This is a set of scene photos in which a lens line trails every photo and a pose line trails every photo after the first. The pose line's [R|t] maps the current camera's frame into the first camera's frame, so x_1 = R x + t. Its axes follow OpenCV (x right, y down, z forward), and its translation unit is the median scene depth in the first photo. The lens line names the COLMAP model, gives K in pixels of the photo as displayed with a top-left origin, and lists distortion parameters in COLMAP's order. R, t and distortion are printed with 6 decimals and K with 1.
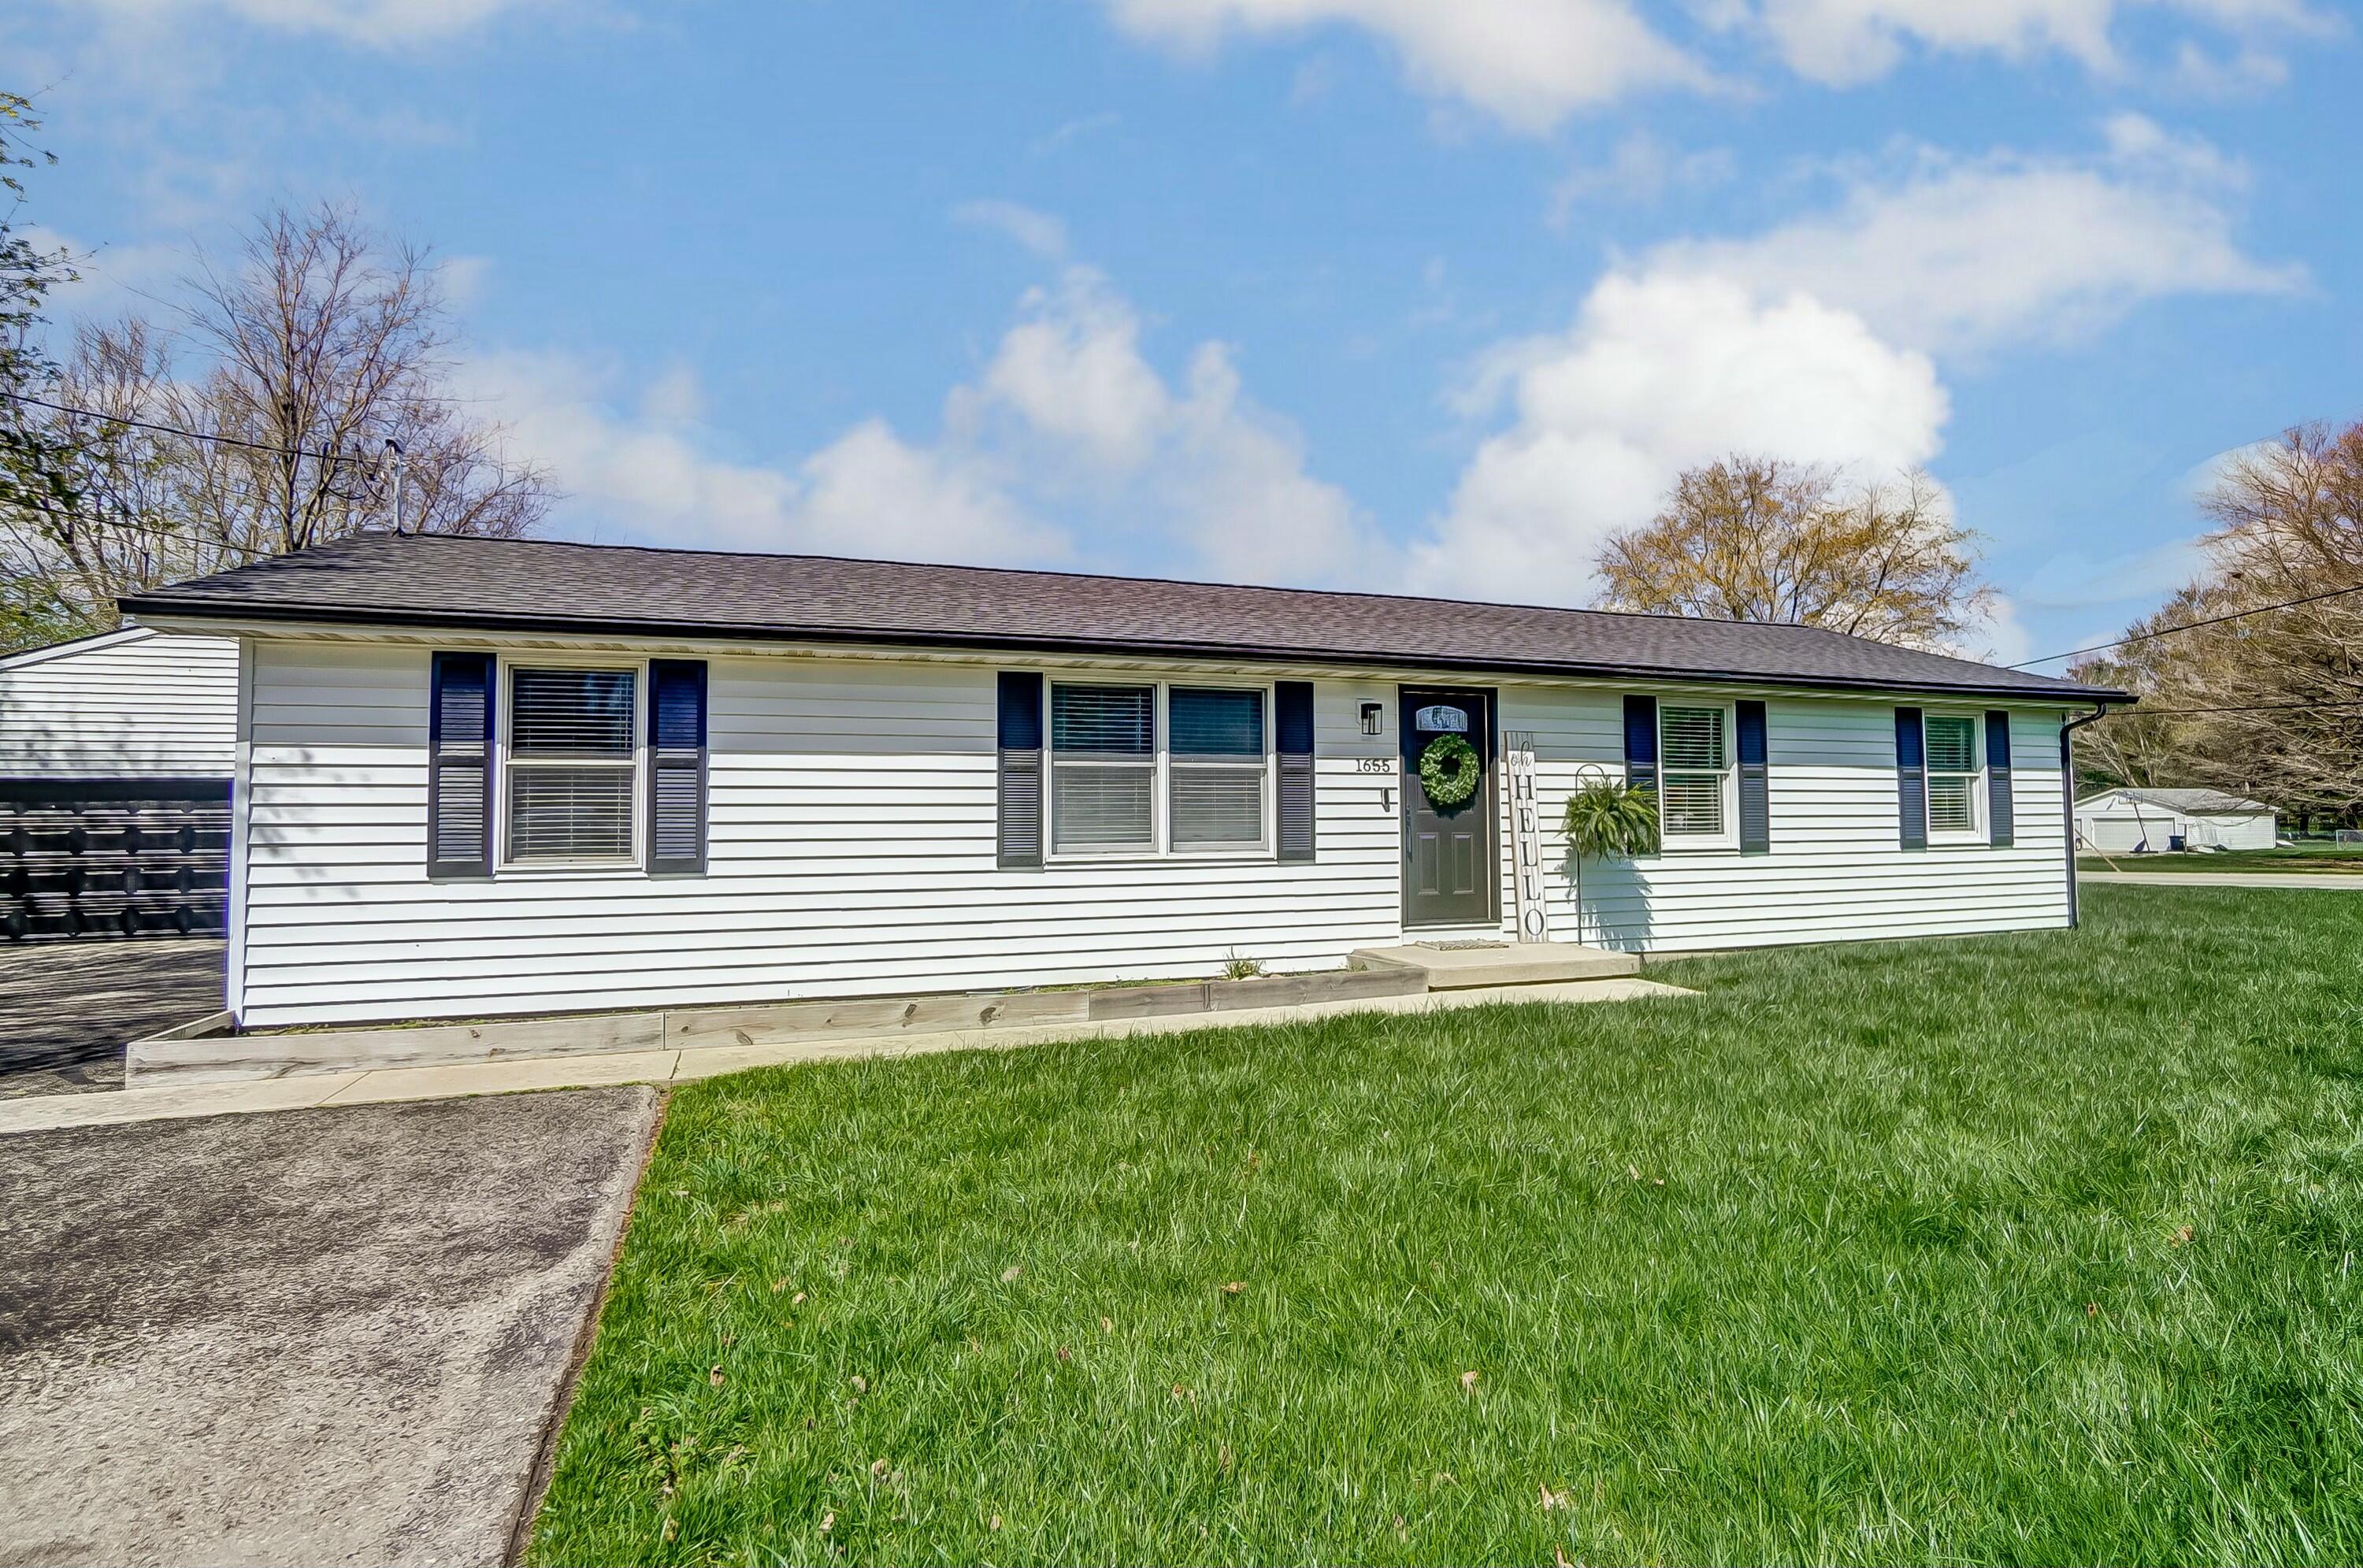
lens RADIAL K [[1239.3, 0, 1181.5], [0, 1239.3, 784.0], [0, 0, 1]] dist [-0.004560, -0.000439]
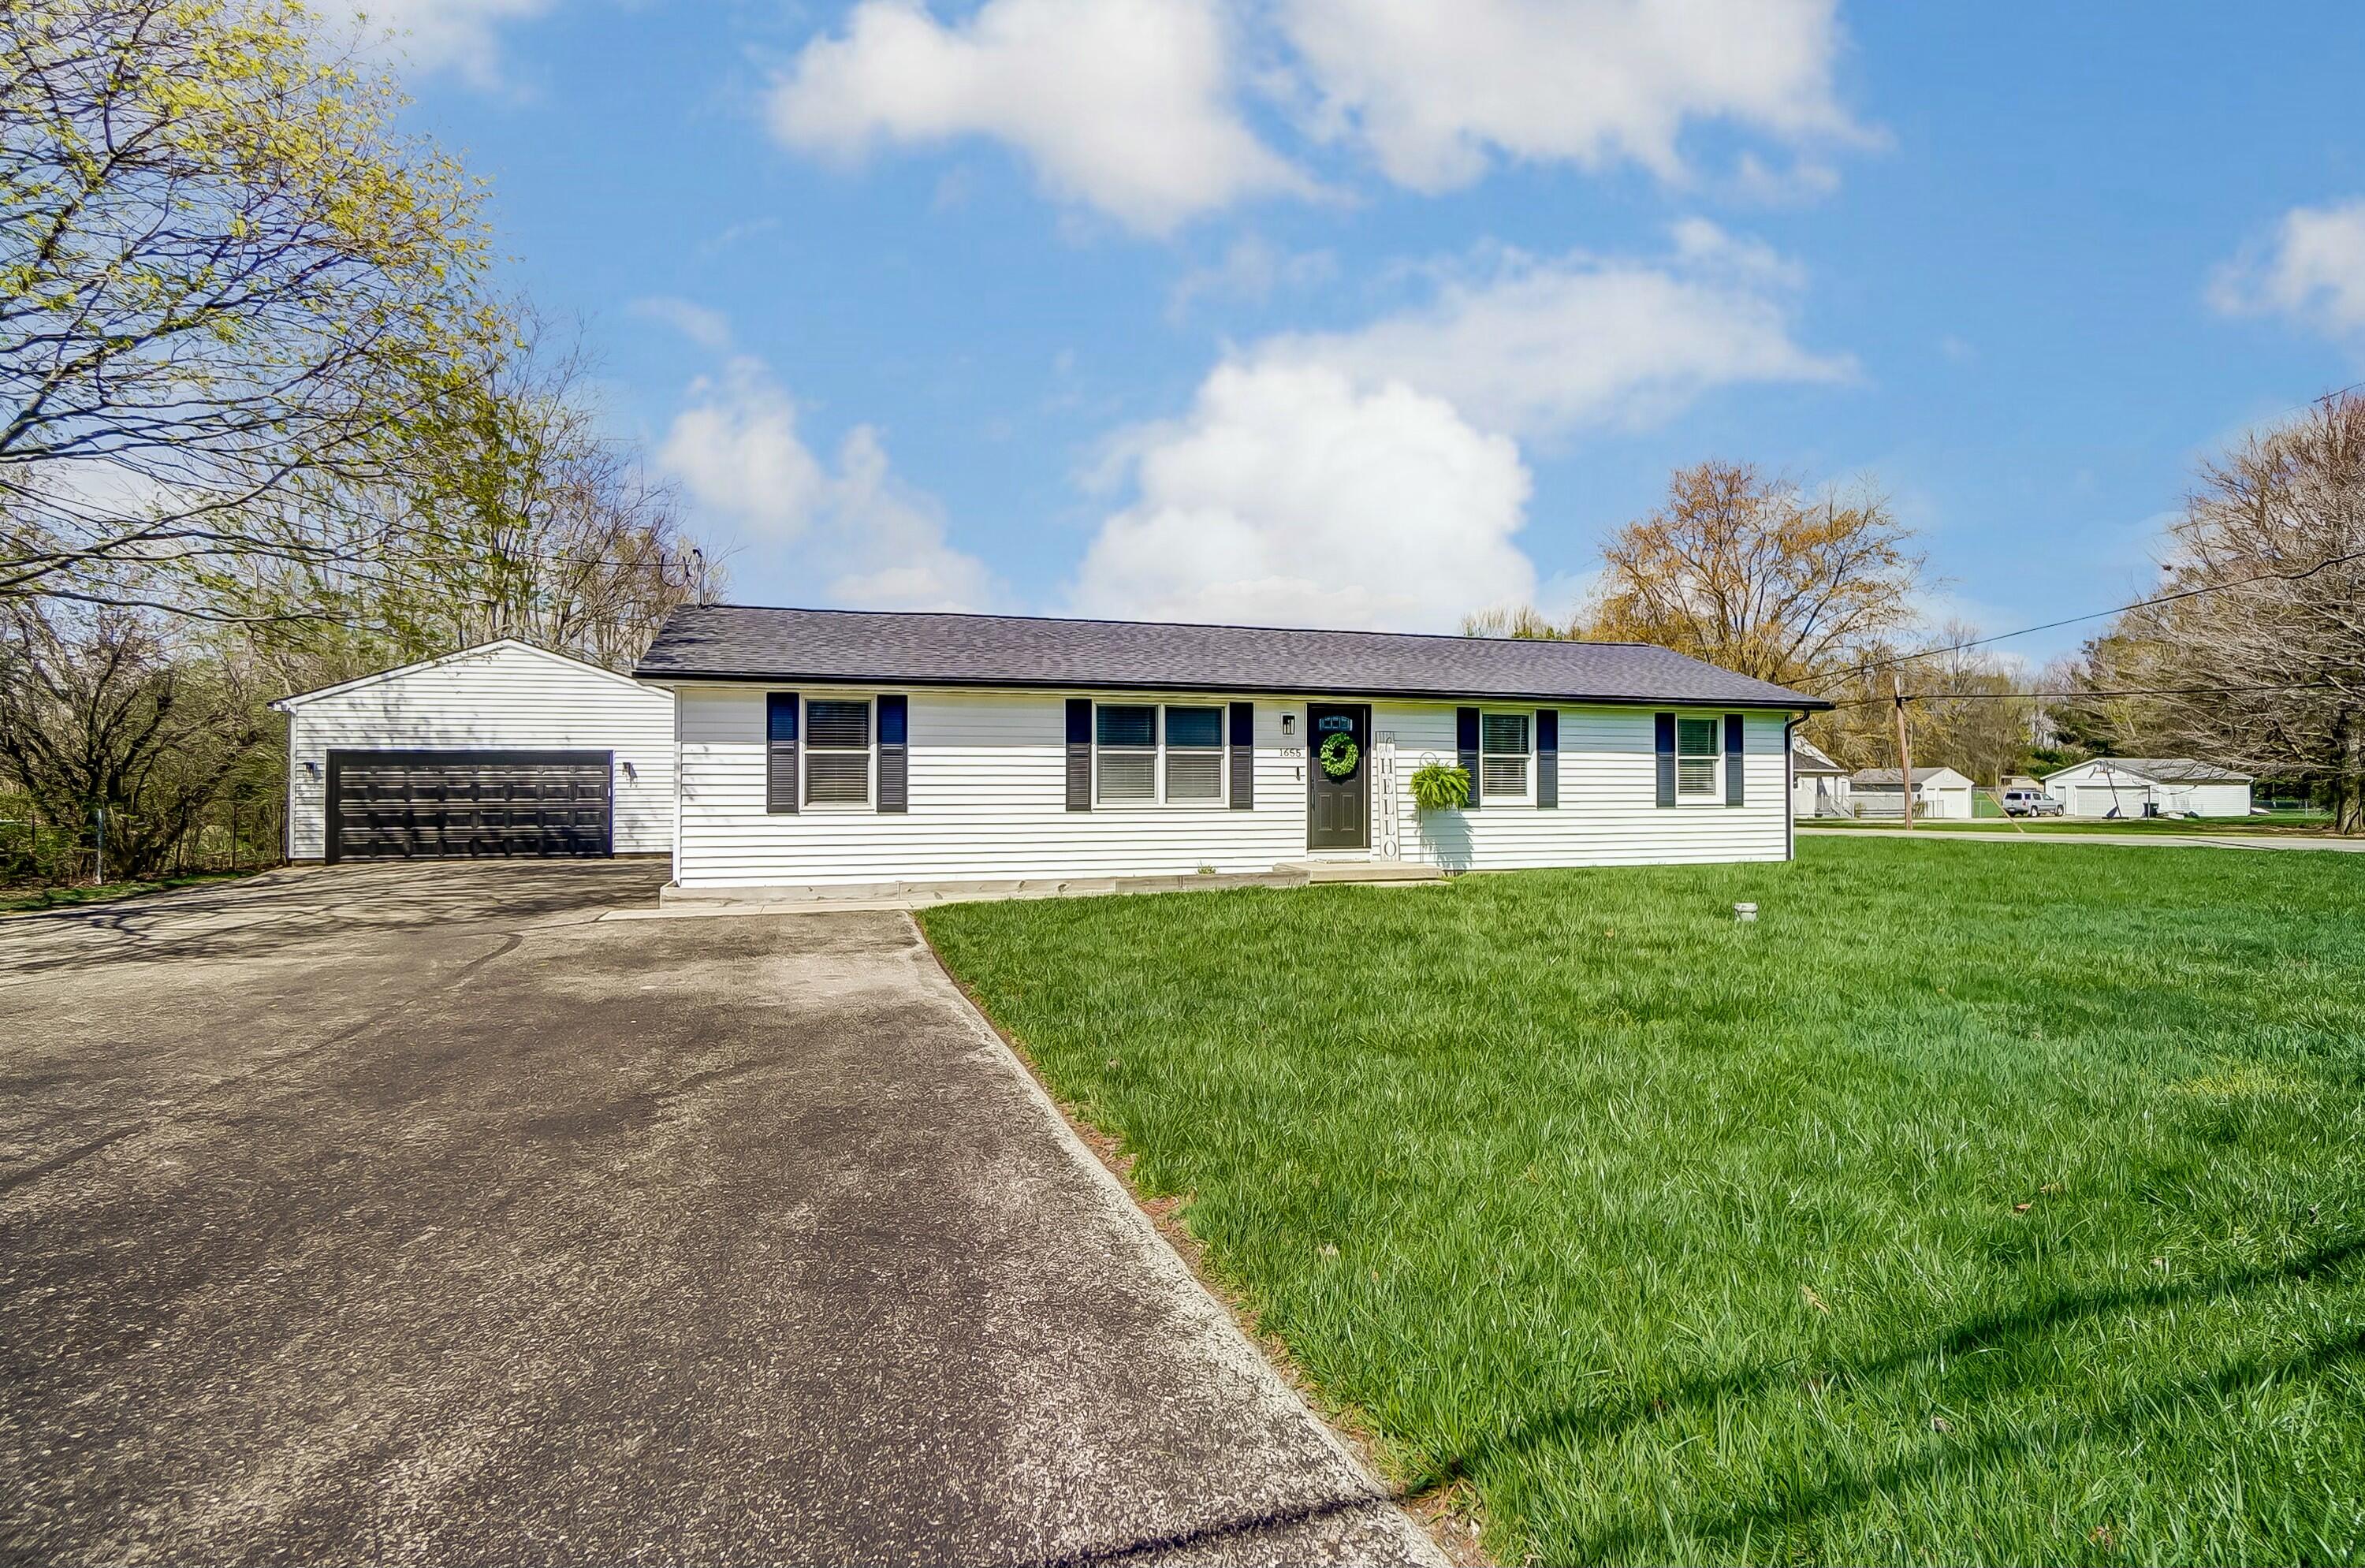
lens RADIAL K [[1240.5, 0, 1182.5], [0, 1240.5, 784.0], [0, 0, 1]] dist [-0.004560, -0.000439]
pose [[0.999190, 0.007535, -0.039538, 0.076039], [-0.006246, 0.999448, 0.032636, -0.026108], [0.039762, -0.032363, 0.998685, -0.659206]]
